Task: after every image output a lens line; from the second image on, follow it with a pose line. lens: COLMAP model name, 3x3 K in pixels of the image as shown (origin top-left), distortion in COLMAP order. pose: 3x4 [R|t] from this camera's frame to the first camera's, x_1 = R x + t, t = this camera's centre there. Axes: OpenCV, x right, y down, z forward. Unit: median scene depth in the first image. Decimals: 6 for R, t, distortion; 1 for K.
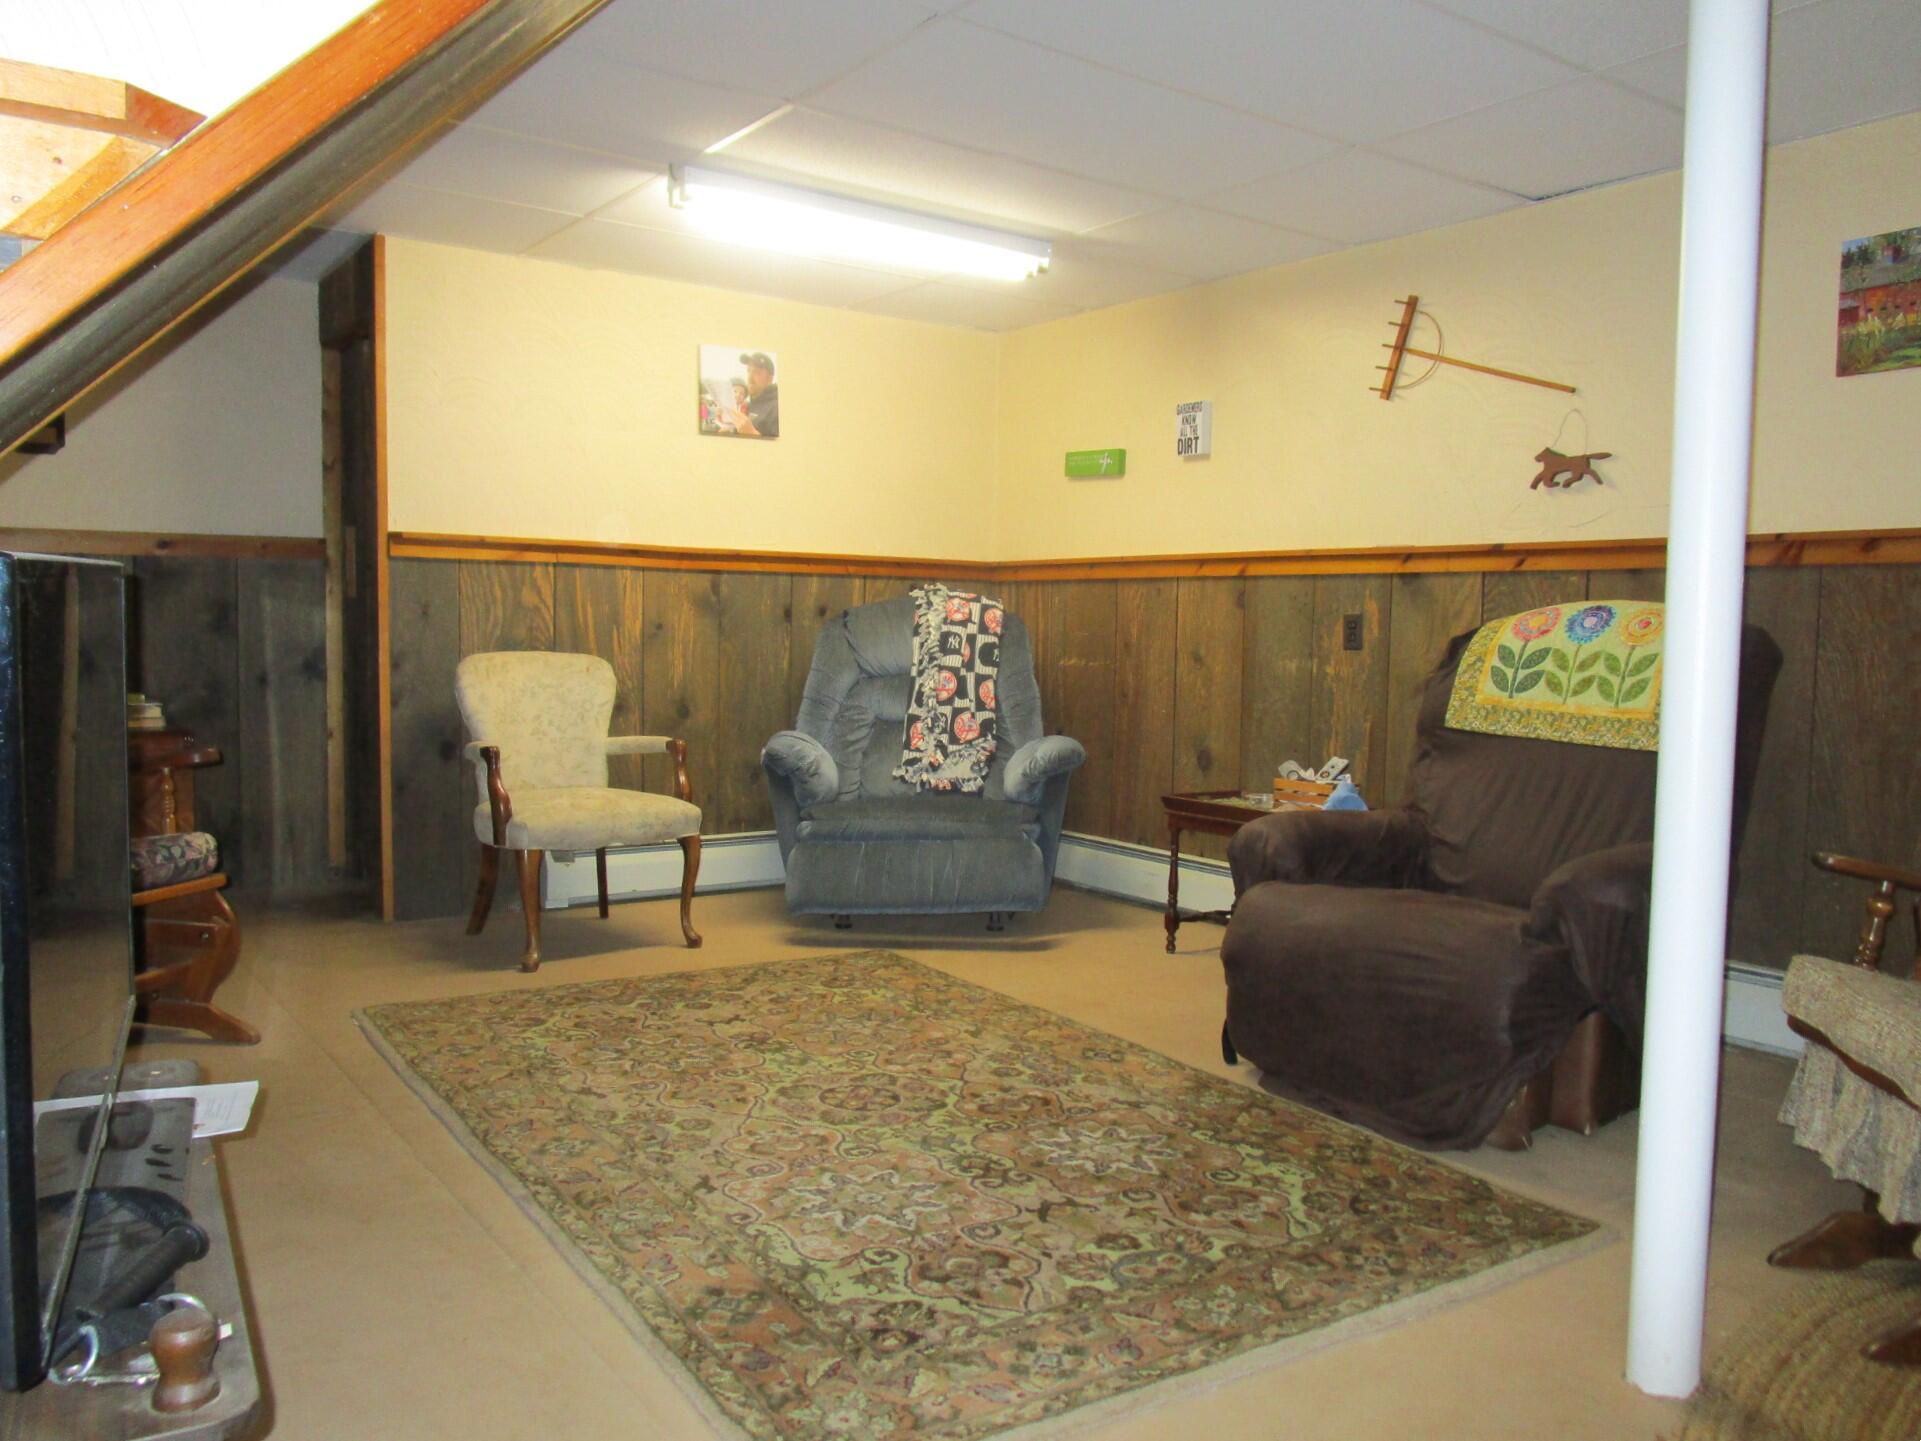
lens RADIAL K [[1366.0, 0, 960.5], [0, 1366.0, 720.5], [0, 0, 1]] dist [-0.032488, 0.009983]
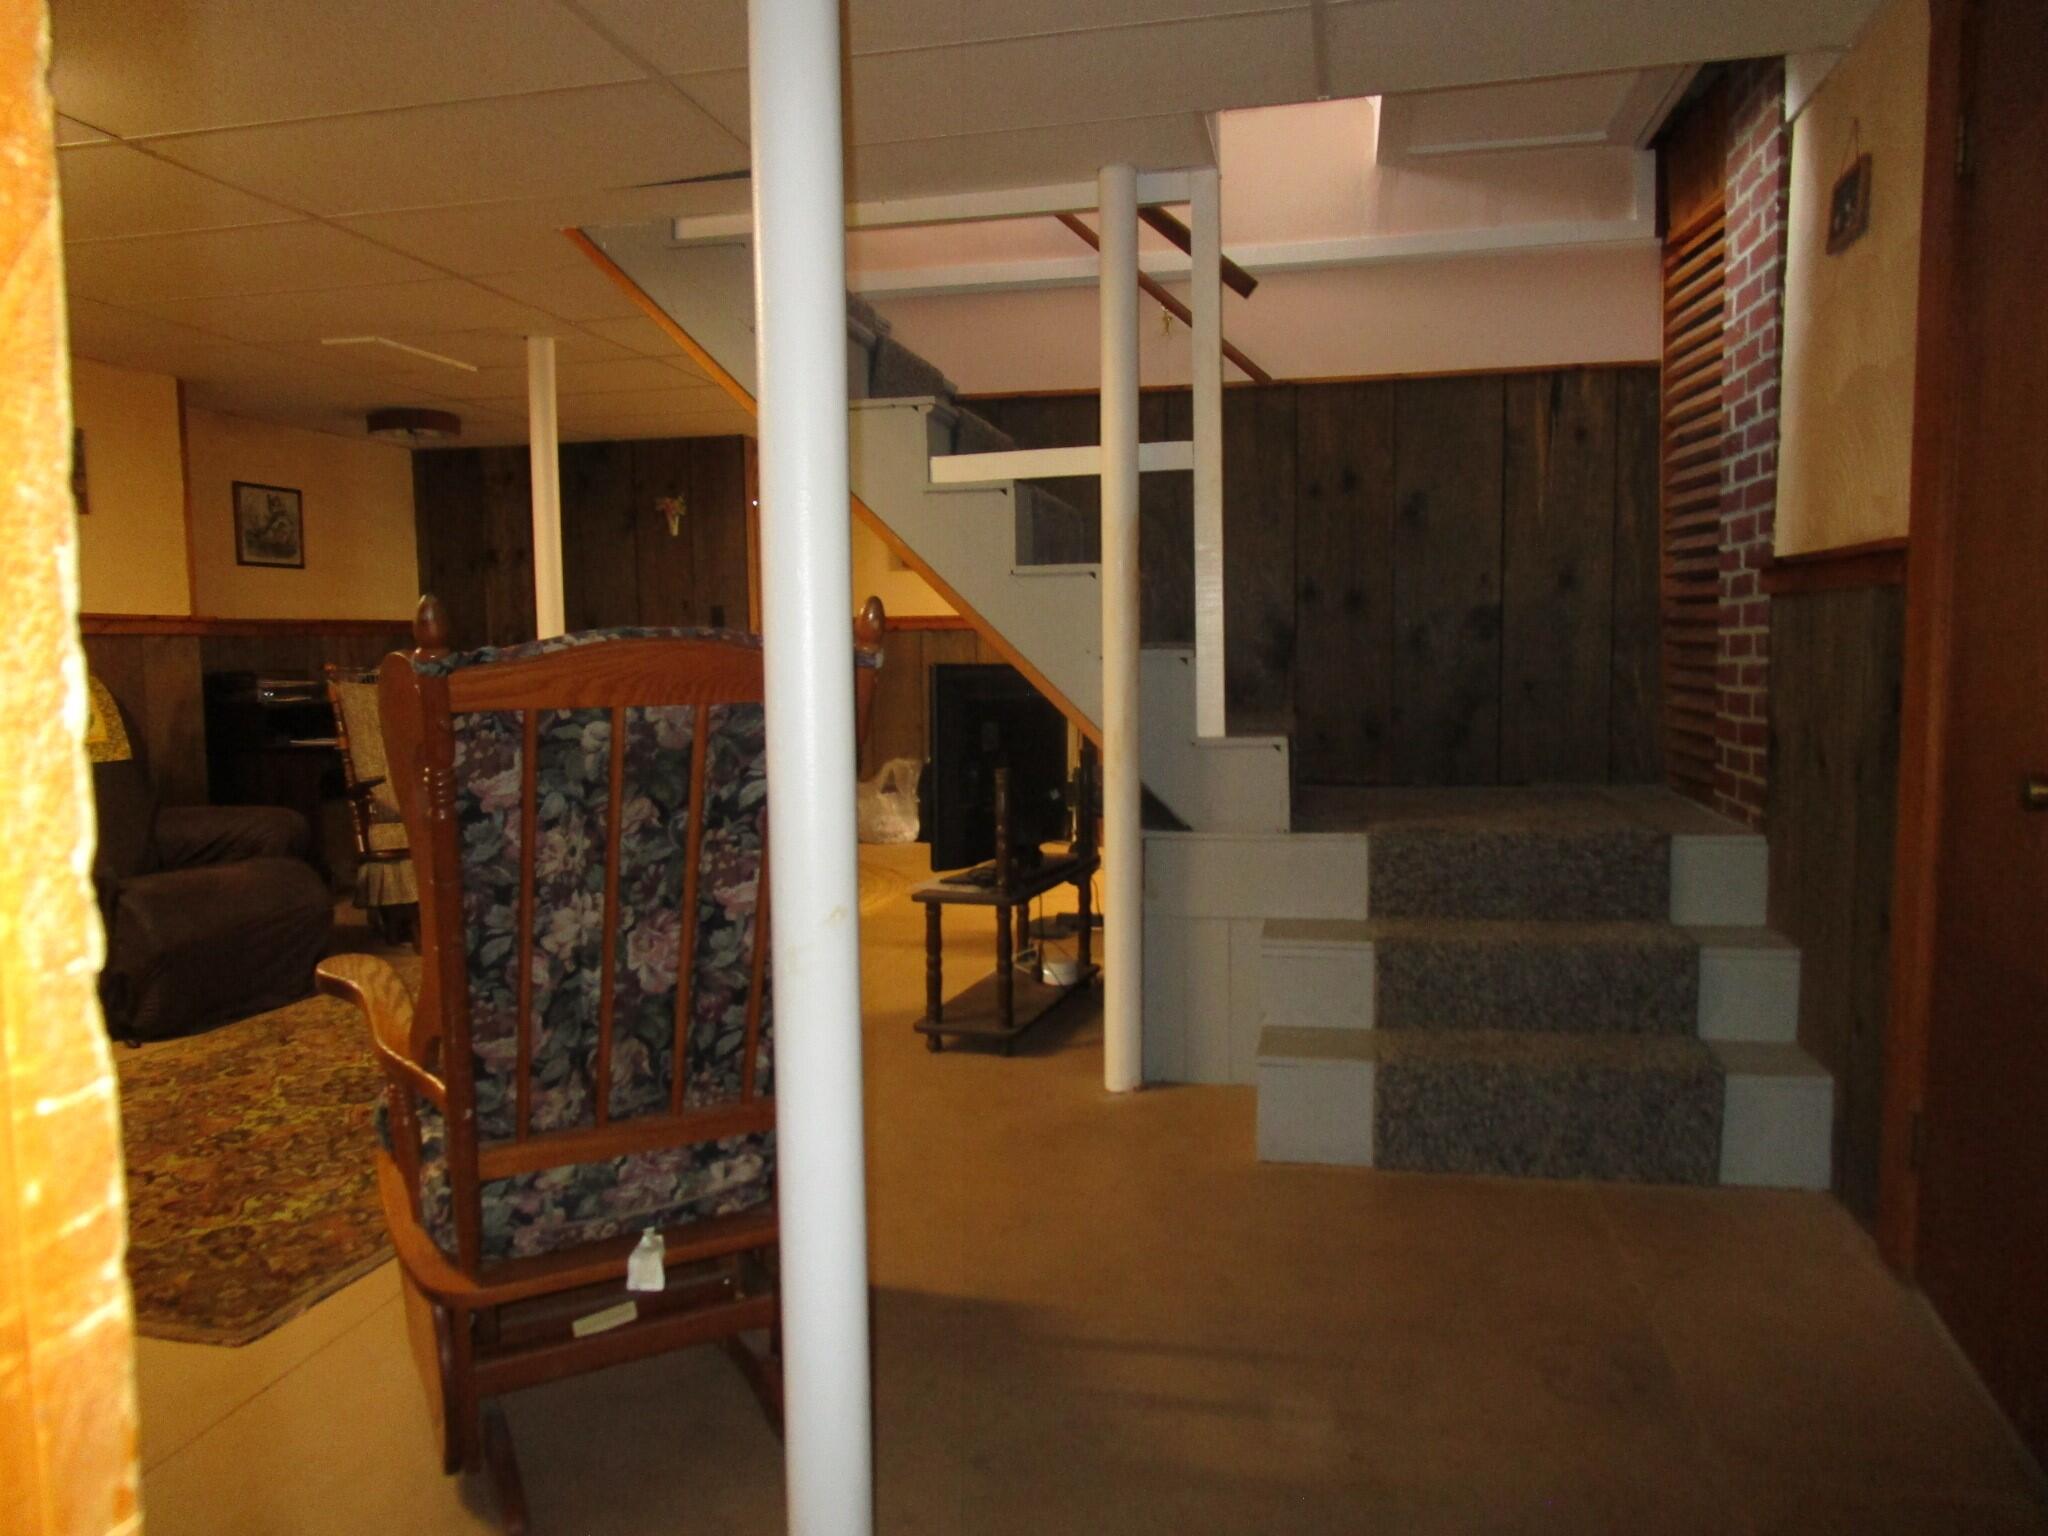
lens RADIAL K [[1456.3, 0, 1024.0], [0, 1456.3, 768.0], [0, 0, 1]] dist [-0.032488, 0.009983]
pose [[-0.637174, -0.075608, 0.767003, -1.251565], [0.068483, 0.985686, 0.154057, -0.126936], [-0.767672, 0.150688, -0.622875, 1.187457]]
